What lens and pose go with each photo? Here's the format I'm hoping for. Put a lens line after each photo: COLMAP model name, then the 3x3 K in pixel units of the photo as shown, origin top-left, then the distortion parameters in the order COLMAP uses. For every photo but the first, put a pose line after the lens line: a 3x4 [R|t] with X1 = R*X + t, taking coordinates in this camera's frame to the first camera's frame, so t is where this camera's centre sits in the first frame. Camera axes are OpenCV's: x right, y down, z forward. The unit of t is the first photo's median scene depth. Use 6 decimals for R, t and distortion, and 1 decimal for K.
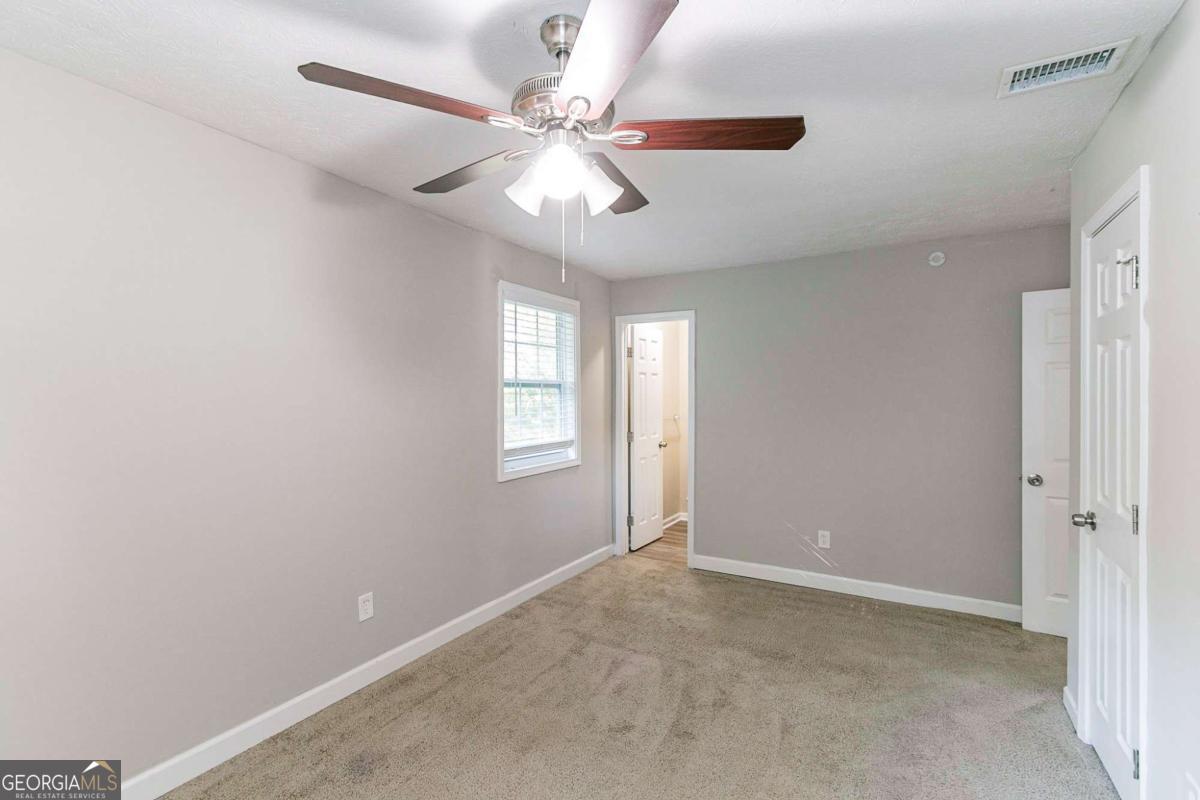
lens RADIAL K [[555.6, 0, 600.8], [0, 555.6, 401.1], [0, 0, 1]] dist [-0.003041, -0.000345]
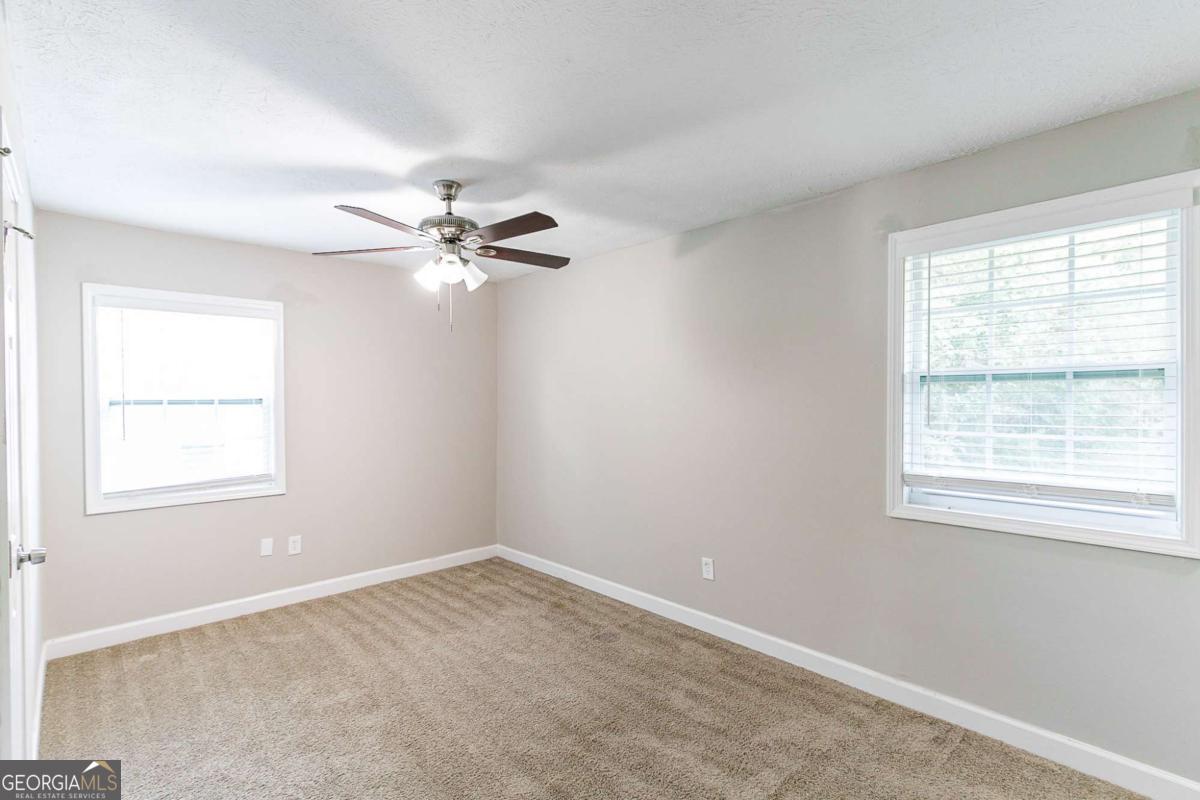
lens RADIAL K [[555.6, 0, 602.2], [0, 555.6, 404.8], [0, 0, 1]] dist [-0.003041, -0.000345]
pose [[-0.307813, 0.004734, -0.951435, 0.606763], [-0.010237, 0.999913, 0.008287, -0.000518], [0.951392, 0.012291, -0.307737, 0.854962]]
